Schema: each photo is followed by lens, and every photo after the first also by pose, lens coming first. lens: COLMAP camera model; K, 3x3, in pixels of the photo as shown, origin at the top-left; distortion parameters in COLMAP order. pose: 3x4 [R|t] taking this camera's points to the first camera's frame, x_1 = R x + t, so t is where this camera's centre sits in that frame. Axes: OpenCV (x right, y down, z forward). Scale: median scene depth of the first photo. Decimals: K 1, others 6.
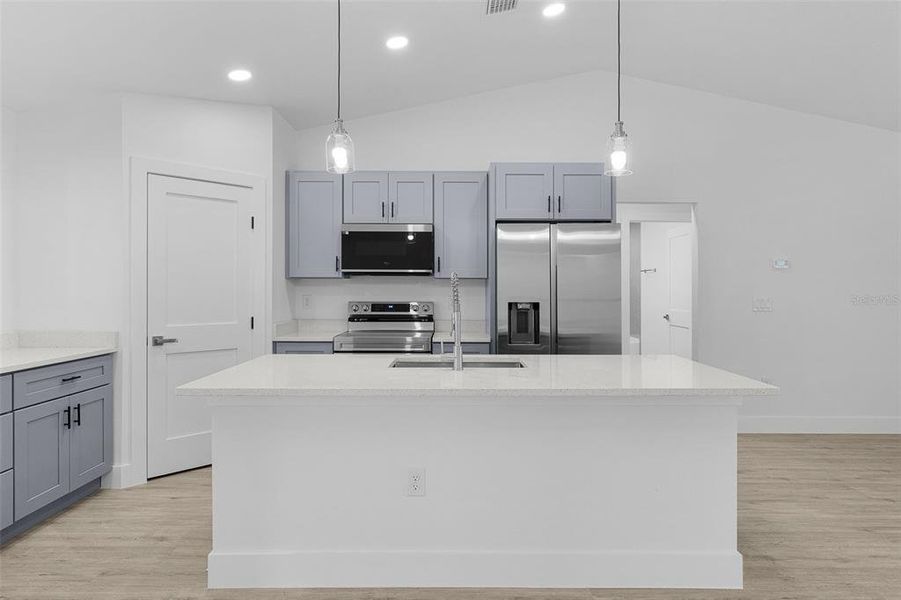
lens RADIAL K [[532.0, 0, 450.4], [0, 532.0, 290.7], [0, 0, 1]] dist [-0.000943, 0.000923]
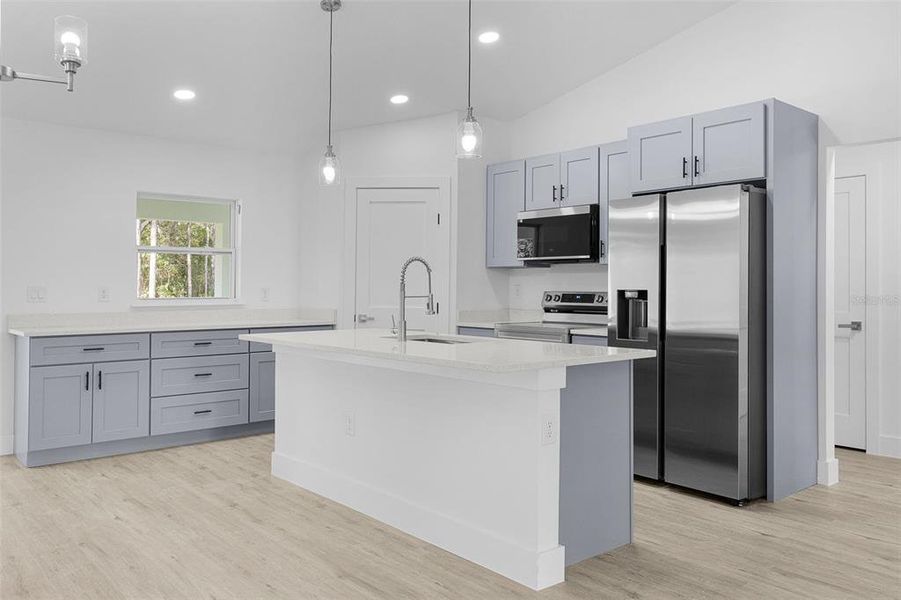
lens RADIAL K [[712.9, 0, 450.3], [0, 712.9, 279.8], [0, 0, 1]] dist [0.010382, 0.003159]
pose [[0.647972, -0.008396, -0.761618, 0.808216], [-0.006164, 0.999849, -0.016265, 0.025501], [0.761639, 0.015234, 0.647822, 0.044171]]
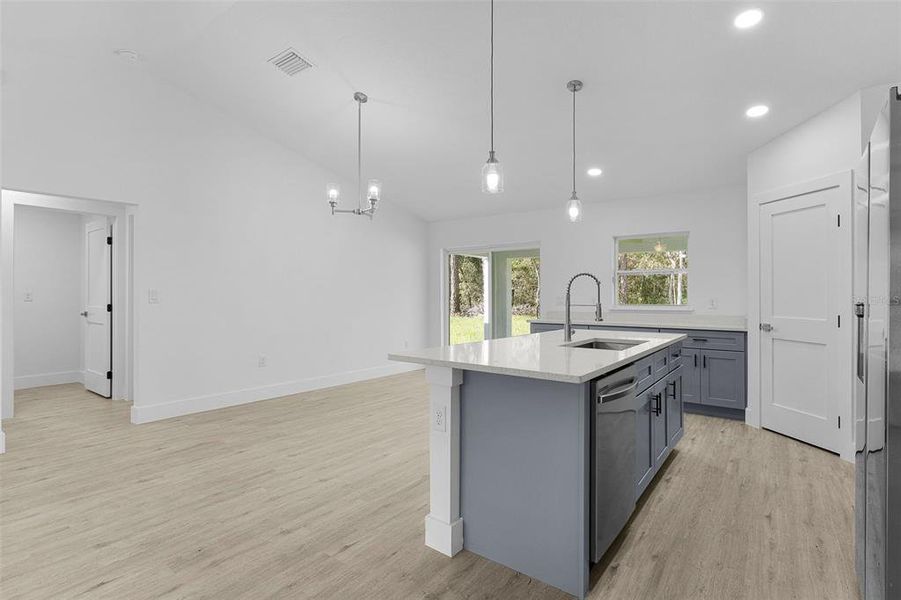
lens RADIAL K [[441.8, 0, 454.4], [0, 441.8, 294.5], [0, 0, 1]] dist [0.000011, 0.000005]
pose [[-0.594807, -0.006366, -0.803844, 0.734187], [-0.010163, 0.999948, -0.000400, 0.017455], [0.803805, 0.007931, -0.594841, 0.930525]]
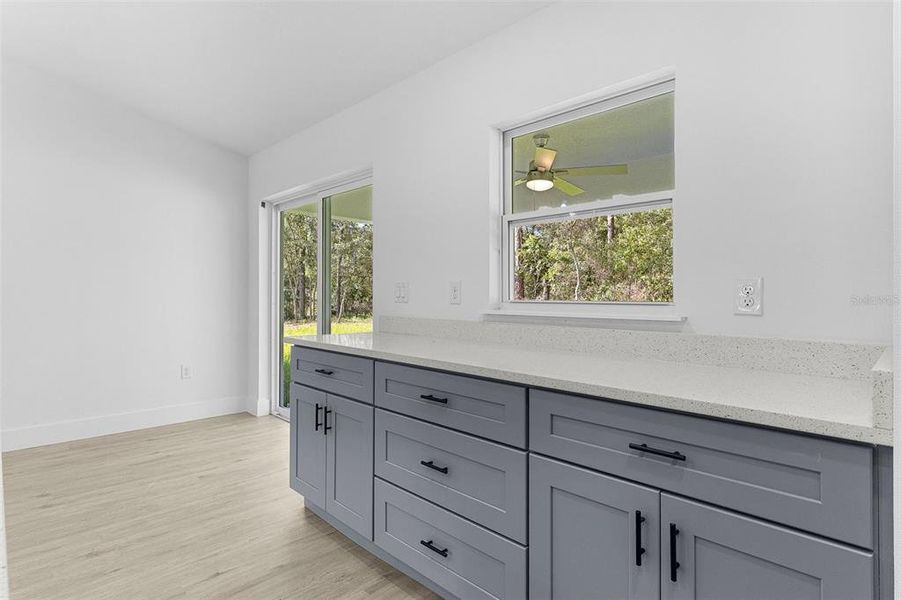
lens RADIAL K [[456.3, 0, 450.5], [0, 456.3, 300.0], [0, 0, 1]] dist [-0.004386, -0.001136]
pose [[-0.701733, 0.005645, -0.712418, -0.266159], [-0.009333, 0.999810, 0.017115, 0.032715], [0.712379, 0.018659, -0.701547, 0.865388]]
